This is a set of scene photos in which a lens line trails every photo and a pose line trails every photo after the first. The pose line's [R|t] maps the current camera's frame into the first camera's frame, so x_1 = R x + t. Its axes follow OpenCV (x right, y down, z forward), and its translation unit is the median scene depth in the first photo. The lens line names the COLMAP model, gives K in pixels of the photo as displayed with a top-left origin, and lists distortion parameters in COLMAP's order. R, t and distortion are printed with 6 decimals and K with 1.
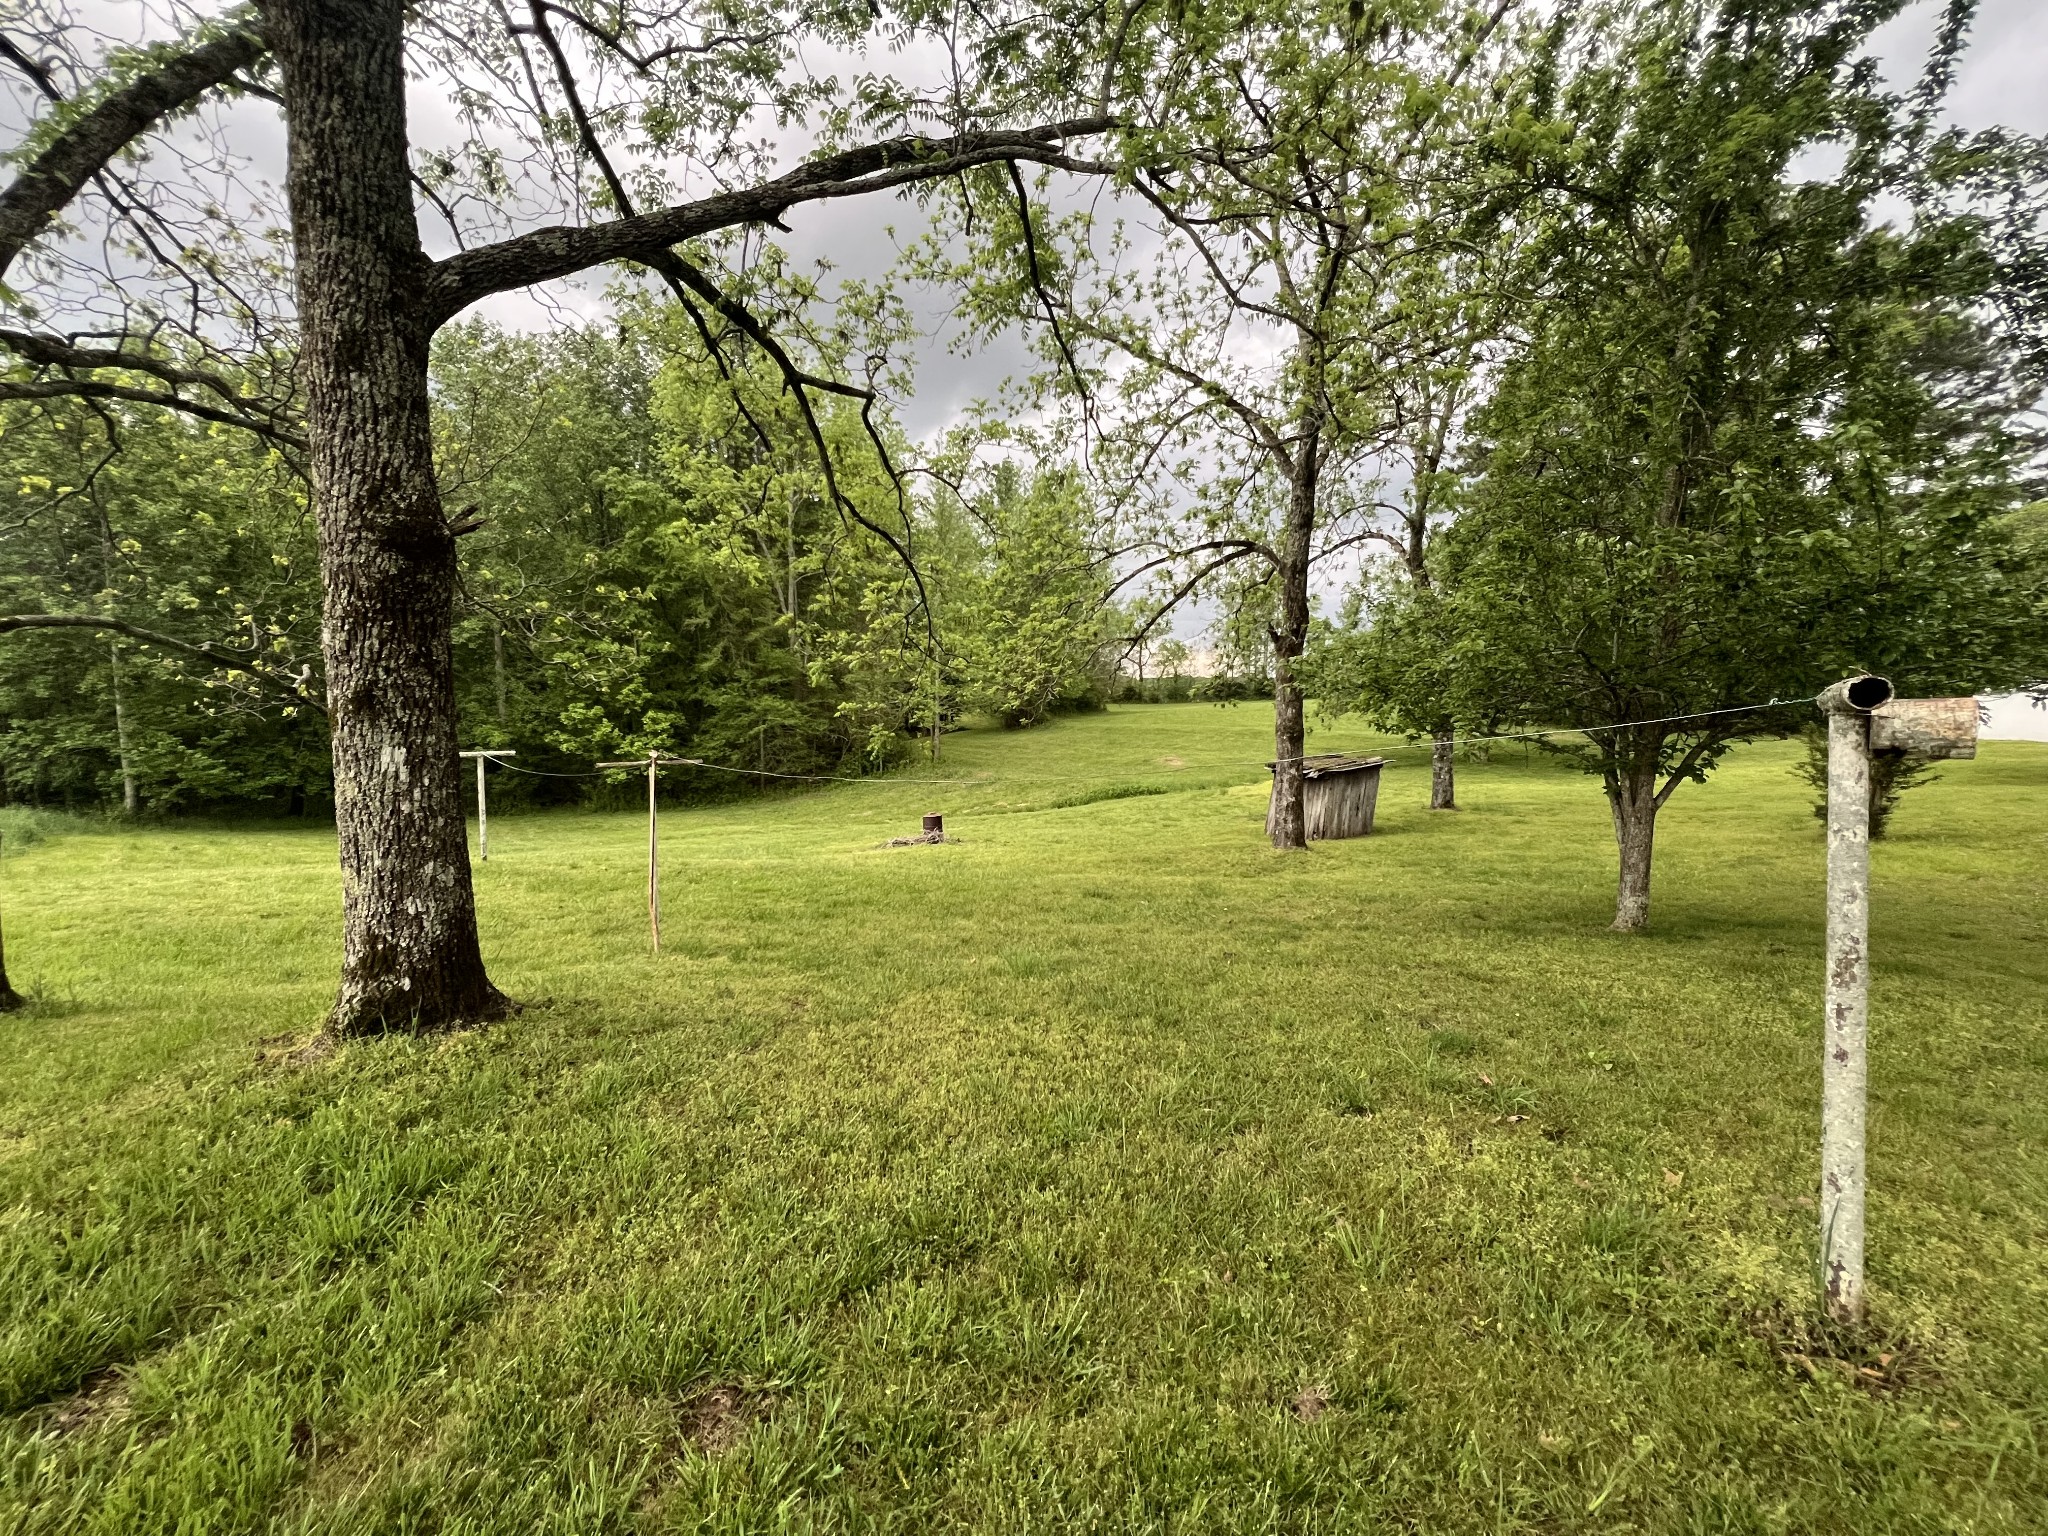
lens RADIAL K [[807.5, 0, 1026.7], [0, 807.5, 765.4], [0, 0, 1]] dist [-0.000325, 0.000080]
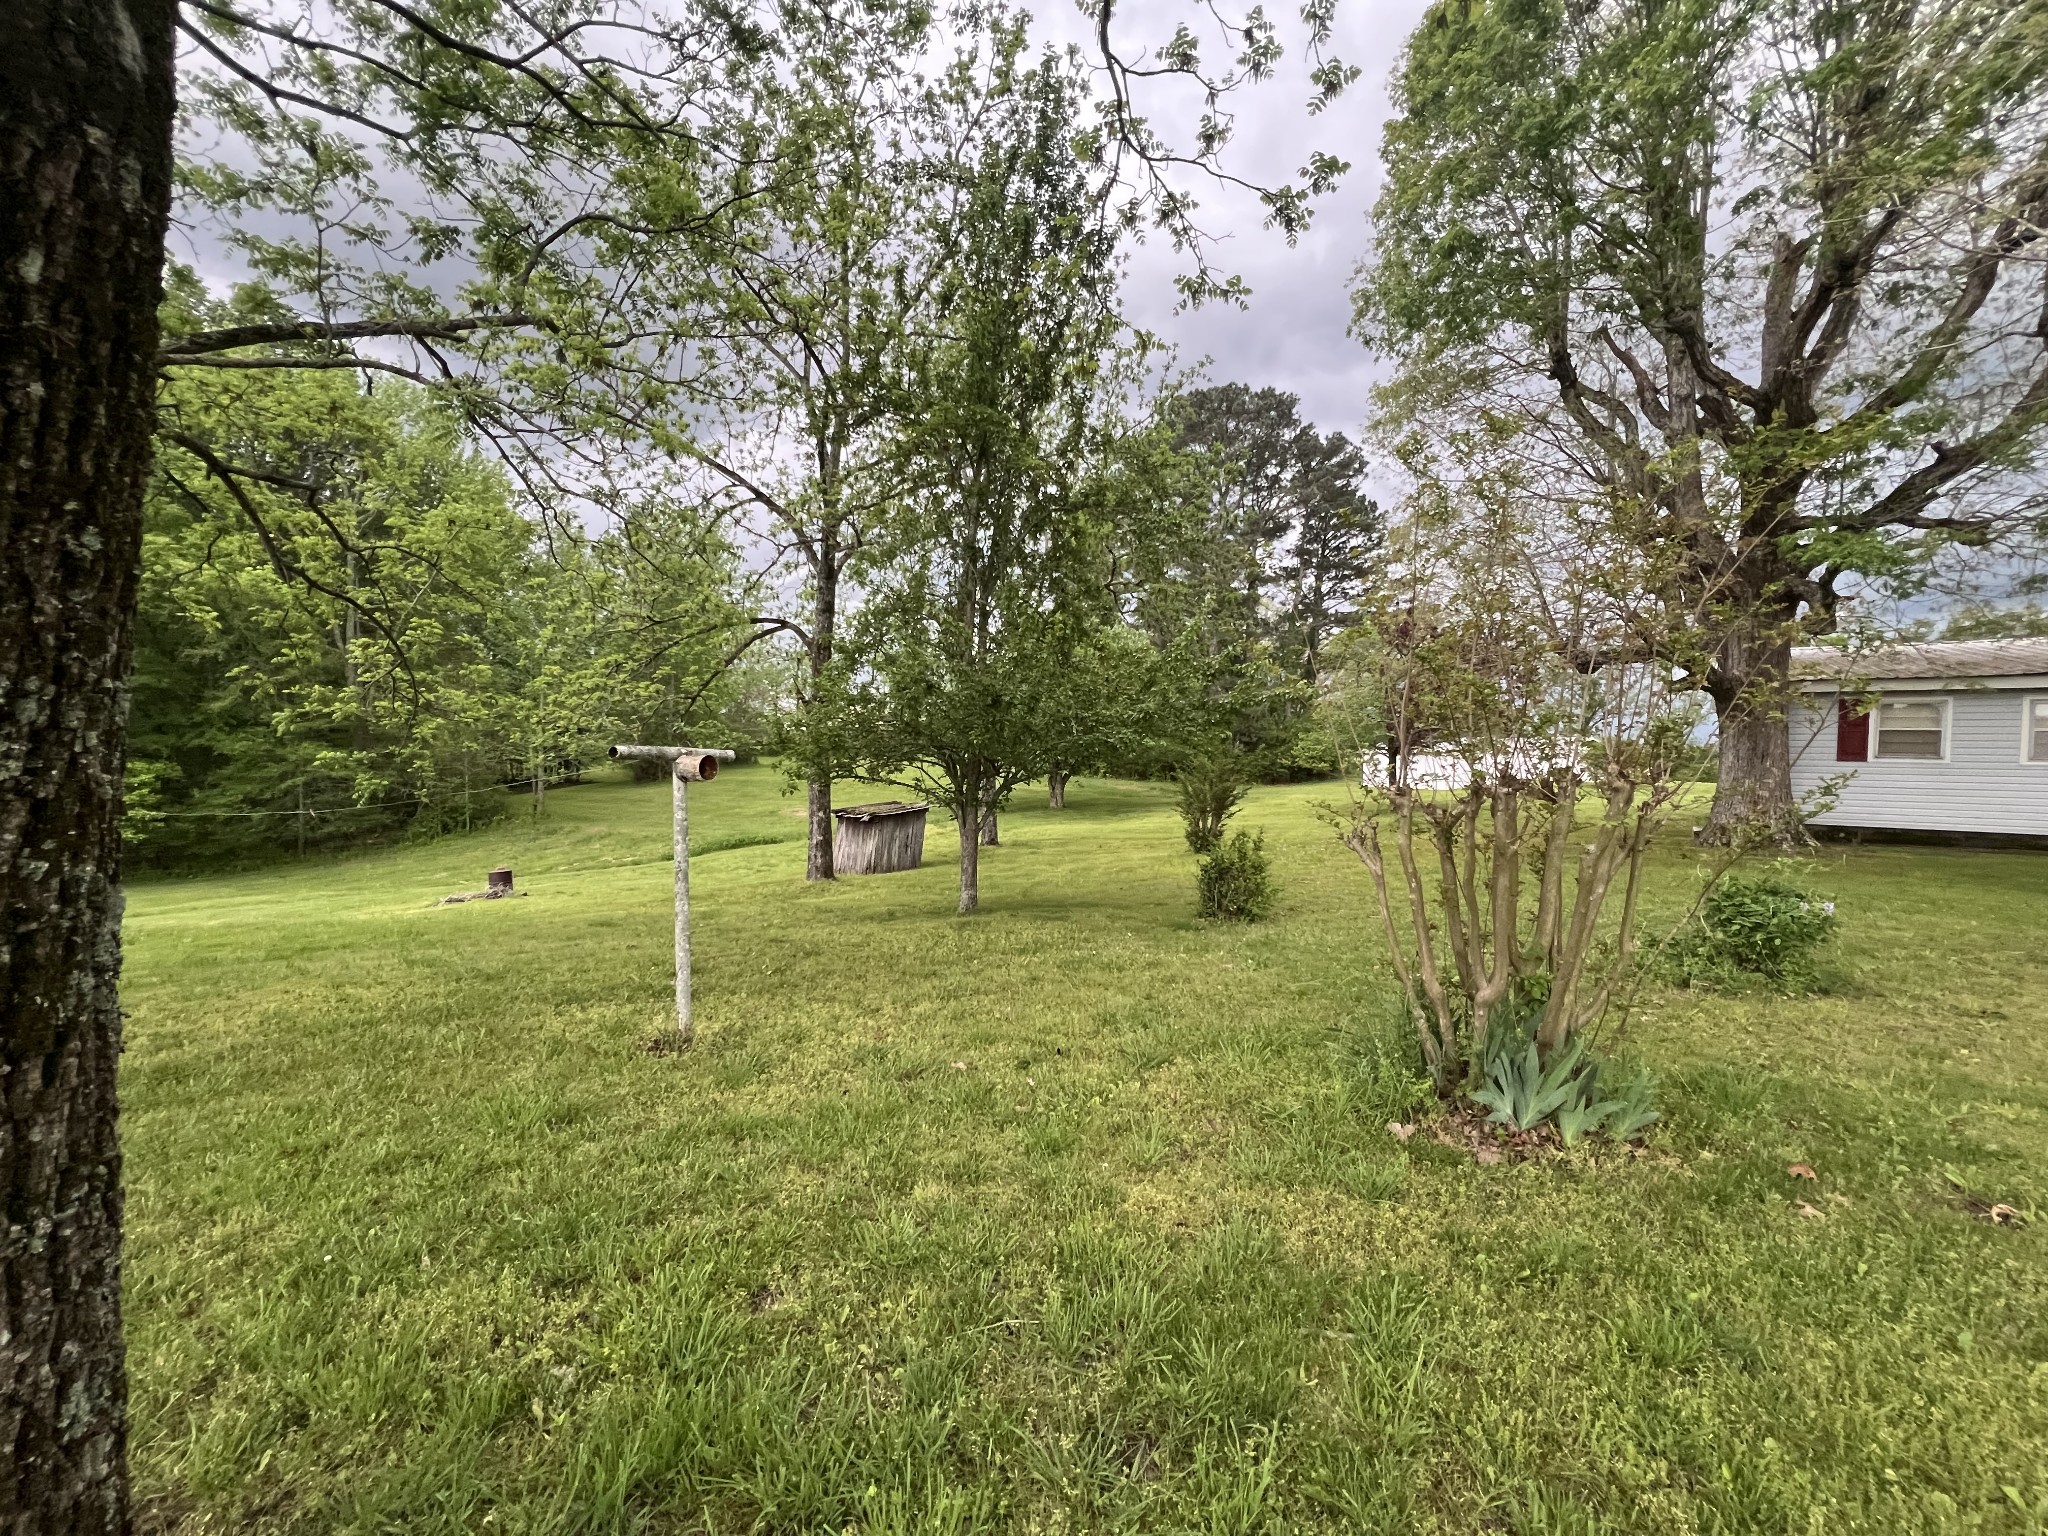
lens RADIAL K [[807.5, 0, 1021.3], [0, 807.5, 770.0], [0, 0, 1]] dist [-0.000325, 0.000080]
pose [[0.925405, 0.003237, 0.378966, 0.063507], [0.019735, 0.998195, -0.056717, 0.006550], [-0.378465, 0.059965, 0.923671, -0.087209]]
